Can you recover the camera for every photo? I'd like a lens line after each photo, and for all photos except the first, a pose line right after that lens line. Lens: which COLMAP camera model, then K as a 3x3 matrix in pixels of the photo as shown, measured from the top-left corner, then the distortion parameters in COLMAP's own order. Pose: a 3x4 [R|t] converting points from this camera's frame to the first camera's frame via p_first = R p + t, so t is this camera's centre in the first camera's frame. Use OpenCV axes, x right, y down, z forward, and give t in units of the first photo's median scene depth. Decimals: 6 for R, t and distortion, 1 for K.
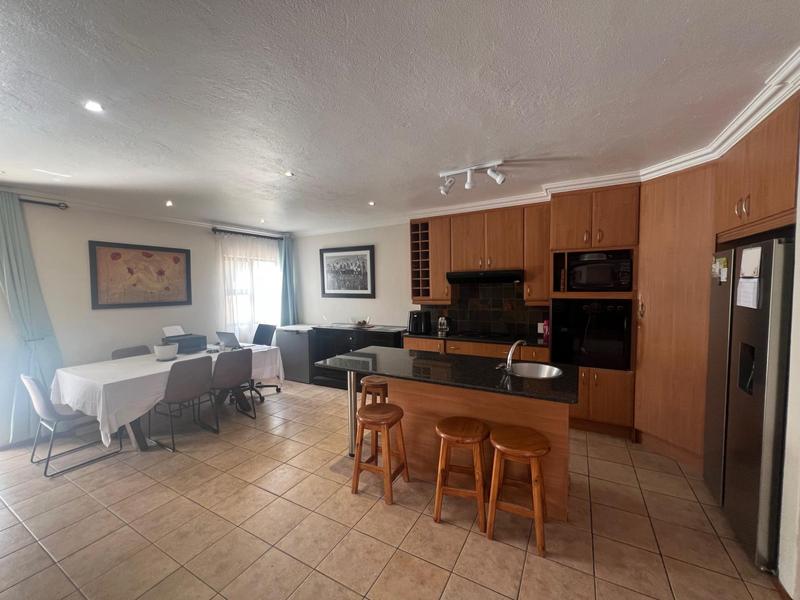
lens RADIAL K [[321.6, 0, 399.2], [0, 321.6, 303.4], [0, 0, 1]] dist [-0.001320, -0.000119]
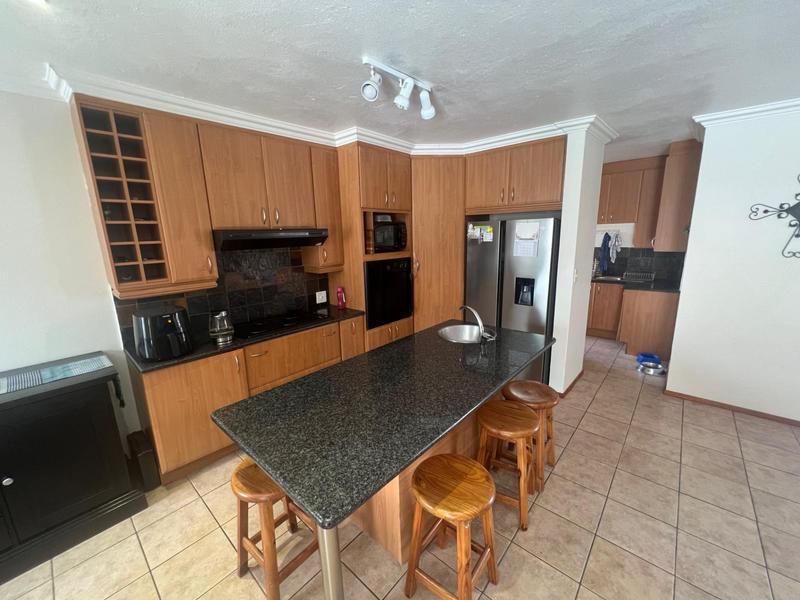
lens RADIAL K [[321.6, 0, 399.2], [0, 321.6, 303.4], [0, 0, 1]] dist [-0.001320, -0.000119]
pose [[0.213271, -0.201746, 0.955936, -0.347763], [0.075776, 0.978916, 0.189690, -0.055590], [-0.974050, 0.031982, 0.224061, 0.588500]]
